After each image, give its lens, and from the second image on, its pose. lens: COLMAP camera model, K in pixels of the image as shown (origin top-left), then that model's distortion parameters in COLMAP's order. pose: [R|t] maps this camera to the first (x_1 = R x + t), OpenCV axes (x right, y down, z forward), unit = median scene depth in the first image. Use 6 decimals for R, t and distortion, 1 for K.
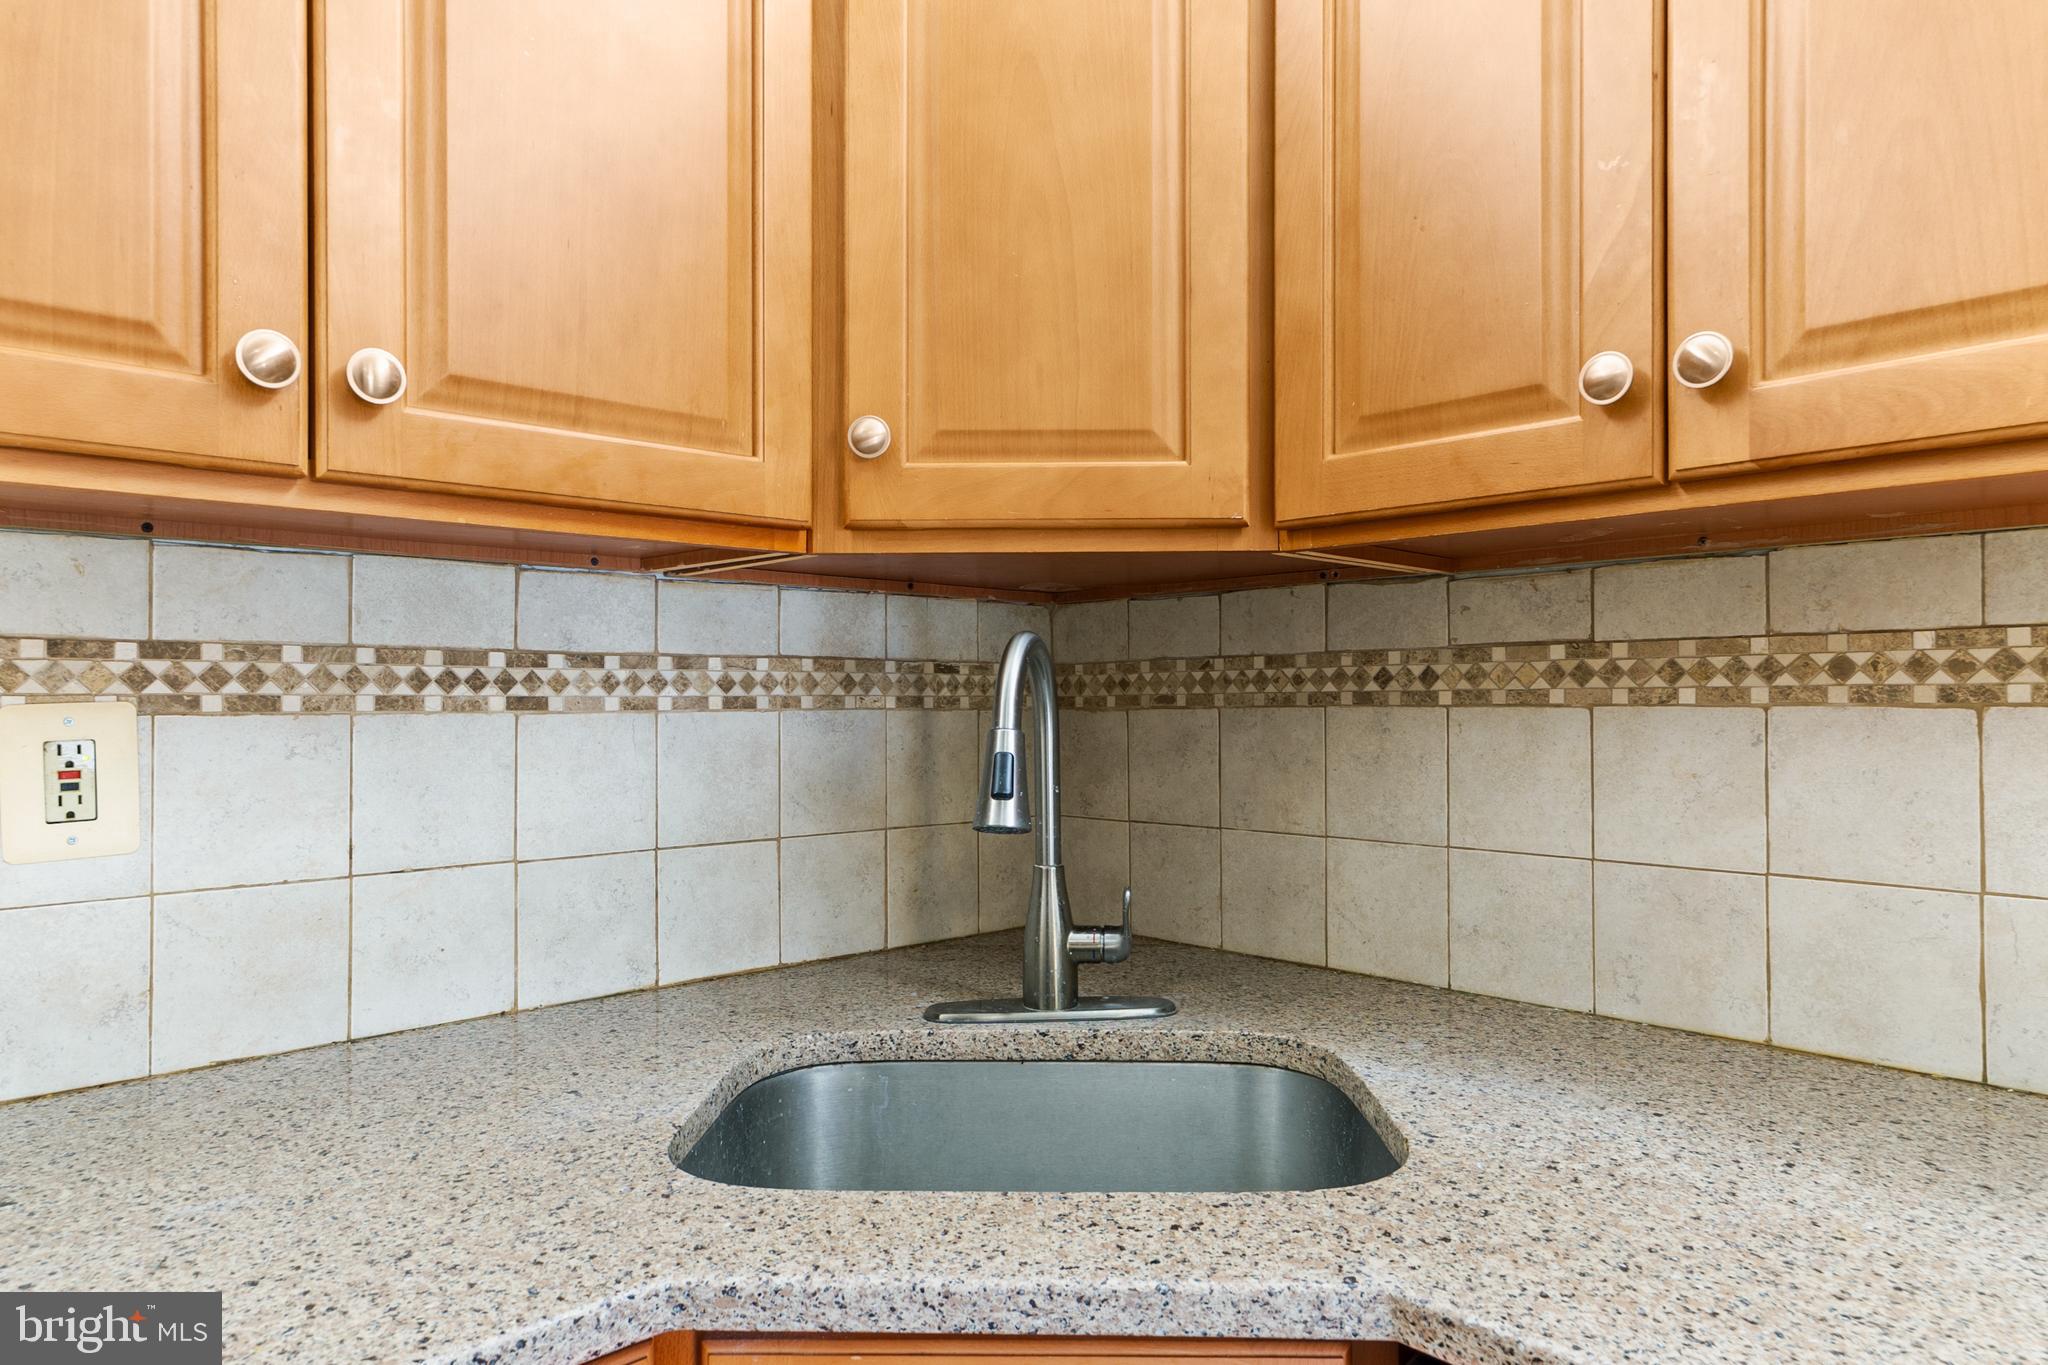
lens RADIAL K [[1226.9, 0, 1024.0], [0, 1226.9, 682.5], [0, 0, 1]] dist [-0.022487, 0.045711]
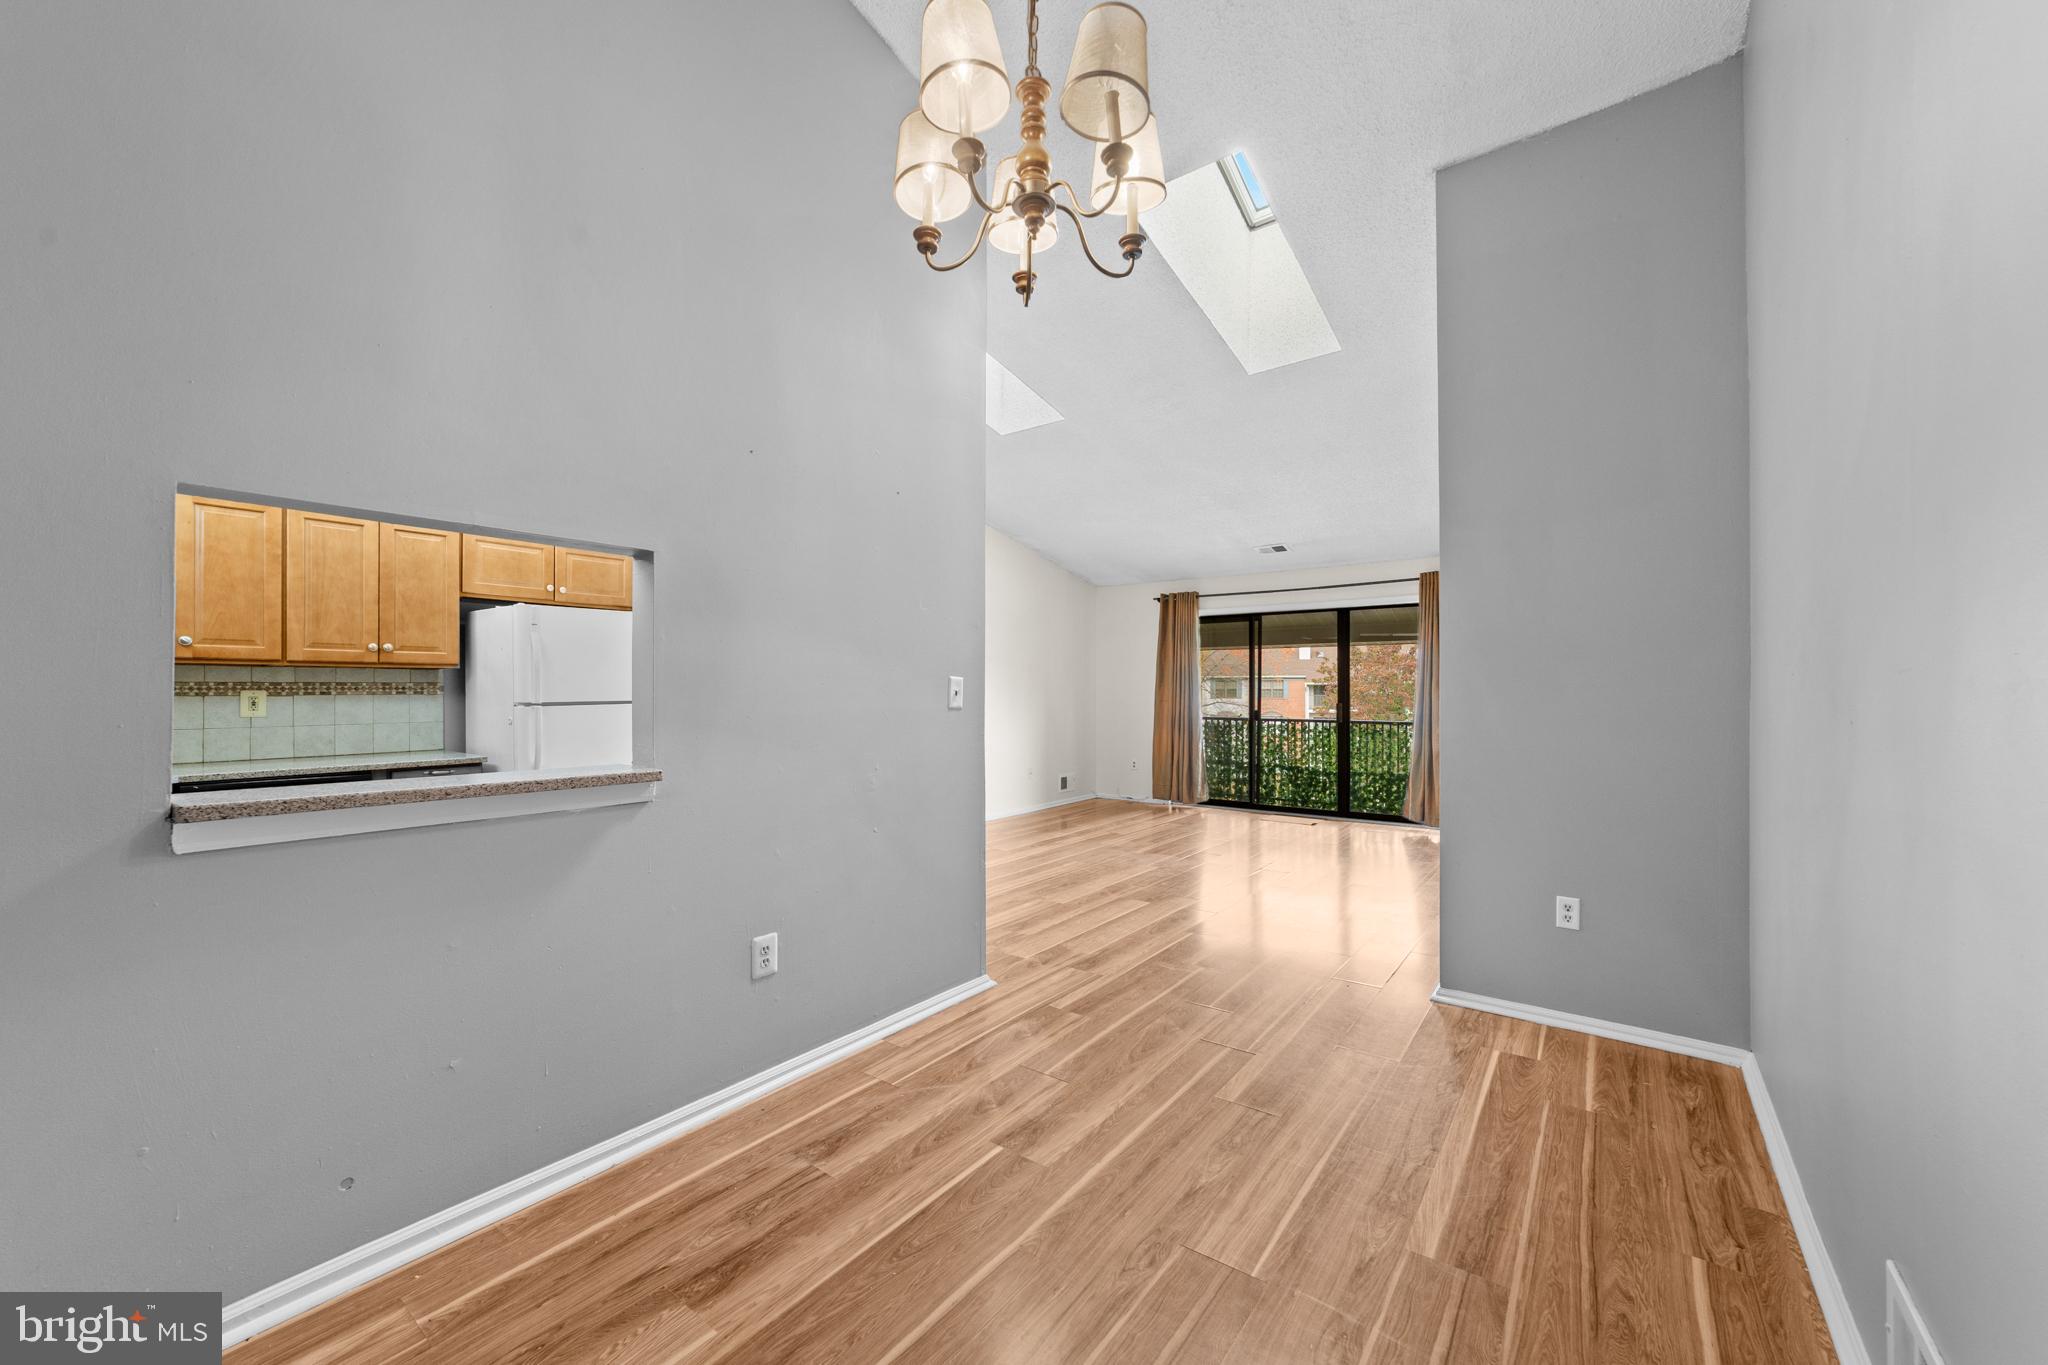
lens RADIAL K [[786.9, 0, 1039.4], [0, 786.9, 687.2], [0, 0, 1]] dist [-0.007279, 0.007828]
pose [[-0.177105, 0.005784, 0.984175, -2.967292], [-0.014086, 0.999865, -0.008411, -0.038812], [-0.984091, -0.015352, -0.177000, -1.830507]]
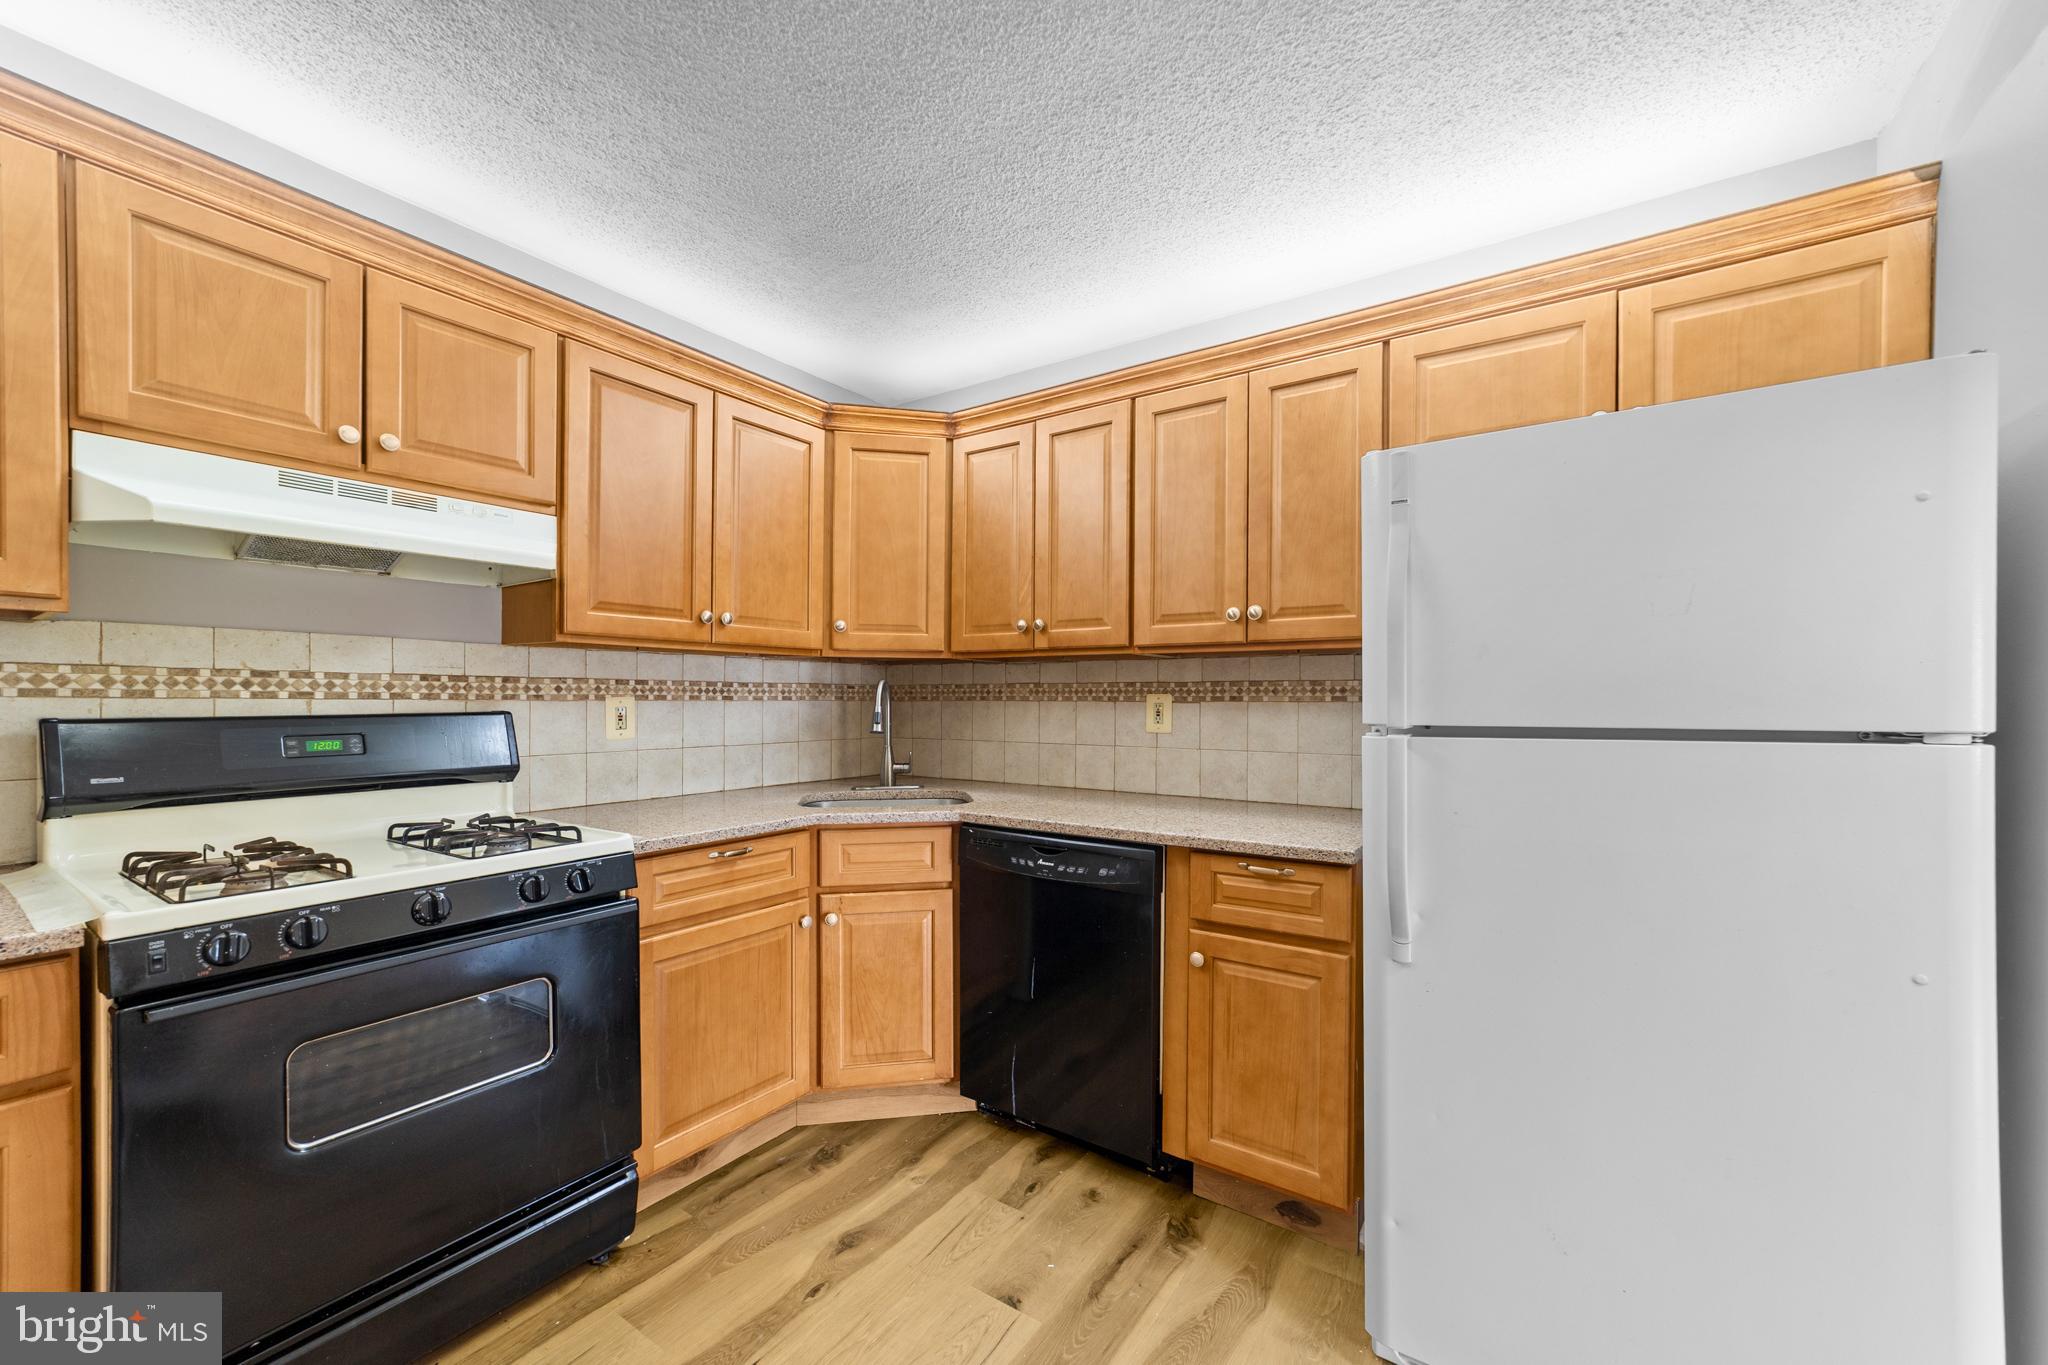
lens RADIAL K [[795.6, 0, 1018.1], [0, 795.6, 698.7], [0, 0, 1]] dist [-0.014038, 0.007972]
pose [[0.978084, 0.007748, 0.208065, -0.093534], [-0.011261, 0.999813, 0.015704, -0.025042], [-0.207904, -0.017703, 0.977989, -1.347196]]
